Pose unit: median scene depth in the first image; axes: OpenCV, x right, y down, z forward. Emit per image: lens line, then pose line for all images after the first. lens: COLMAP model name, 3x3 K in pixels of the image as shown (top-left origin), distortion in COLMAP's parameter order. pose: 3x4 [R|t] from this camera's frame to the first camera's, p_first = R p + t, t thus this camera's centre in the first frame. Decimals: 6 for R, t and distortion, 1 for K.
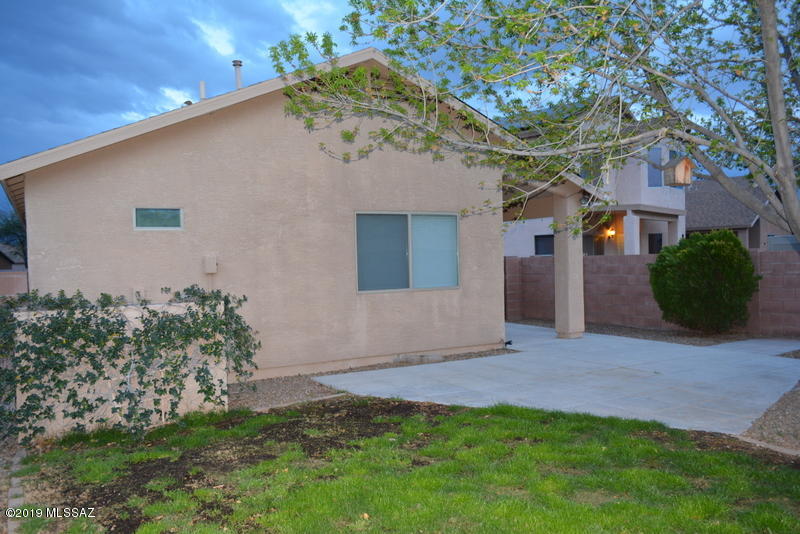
lens RADIAL K [[623.4, 0, 400.0], [0, 623.4, 267.0], [0, 0, 1]] dist [-0.014844, 0.004787]
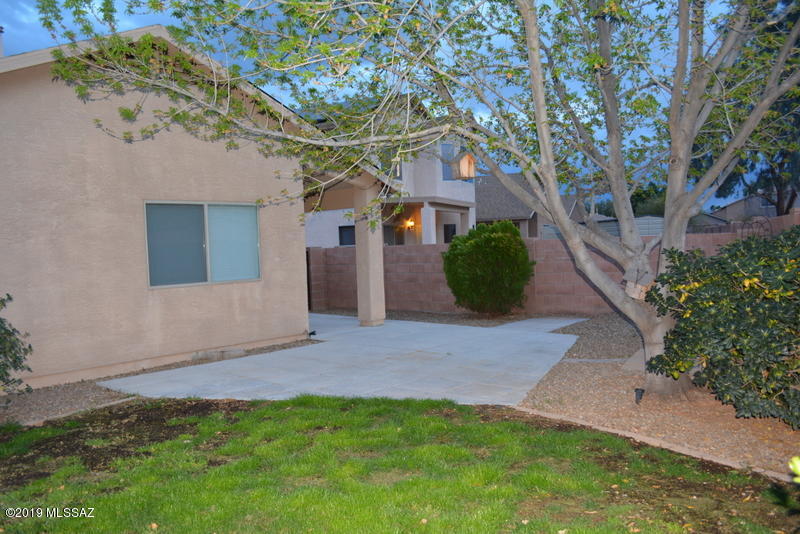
lens RADIAL K [[623.4, 0, 400.0], [0, 623.4, 267.0], [0, 0, 1]] dist [-0.014844, 0.004787]
pose [[0.953971, -0.021078, 0.299159, 0.016633], [0.016798, 0.999717, 0.016872, 0.000470], [-0.299429, -0.011070, 0.954054, 0.001192]]
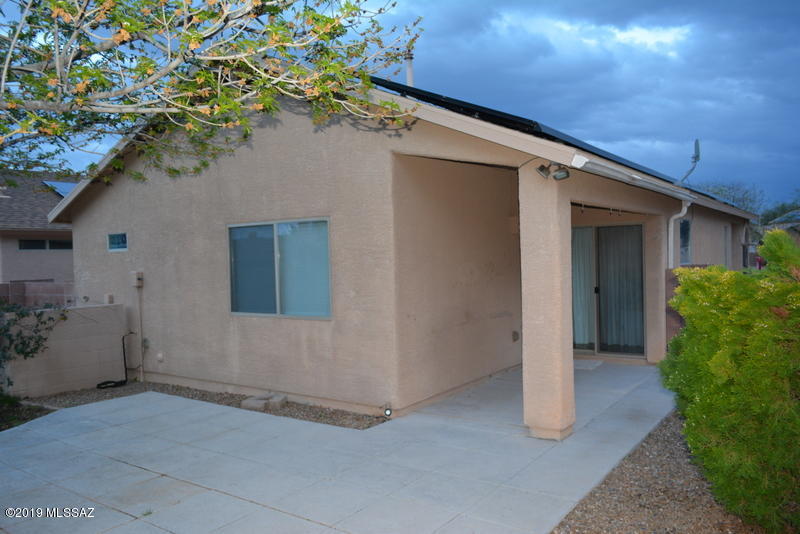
lens RADIAL K [[623.4, 0, 400.0], [0, 623.4, 267.0], [0, 0, 1]] dist [-0.014844, 0.004787]
pose [[0.418067, 0.031076, -0.907885, 1.198016], [0.006133, 0.999295, 0.037029, -0.082727], [0.908396, -0.021048, 0.417582, 1.165832]]
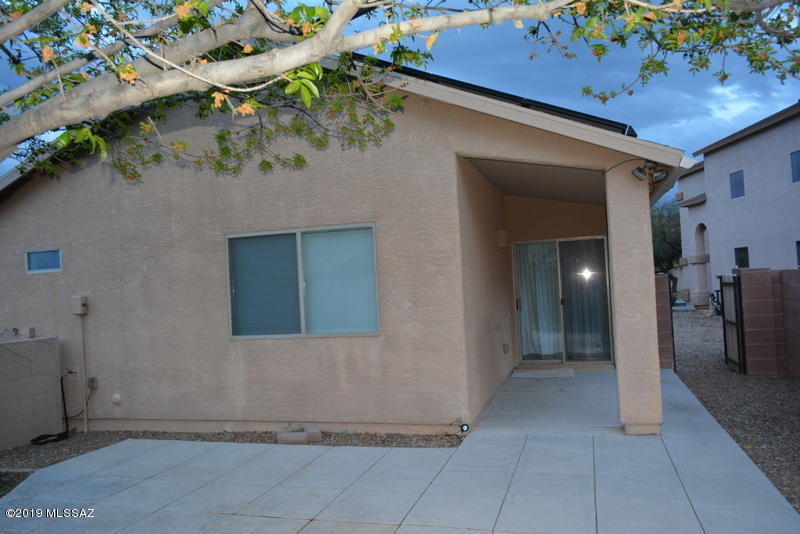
lens RADIAL K [[623.4, 0, 400.0], [0, 623.4, 267.0], [0, 0, 1]] dist [-0.014844, 0.004787]
pose [[0.689209, -0.031236, -0.723889, 0.904424], [0.026503, 0.999489, -0.017894, -0.039943], [0.724078, -0.006853, 0.689684, 0.841617]]
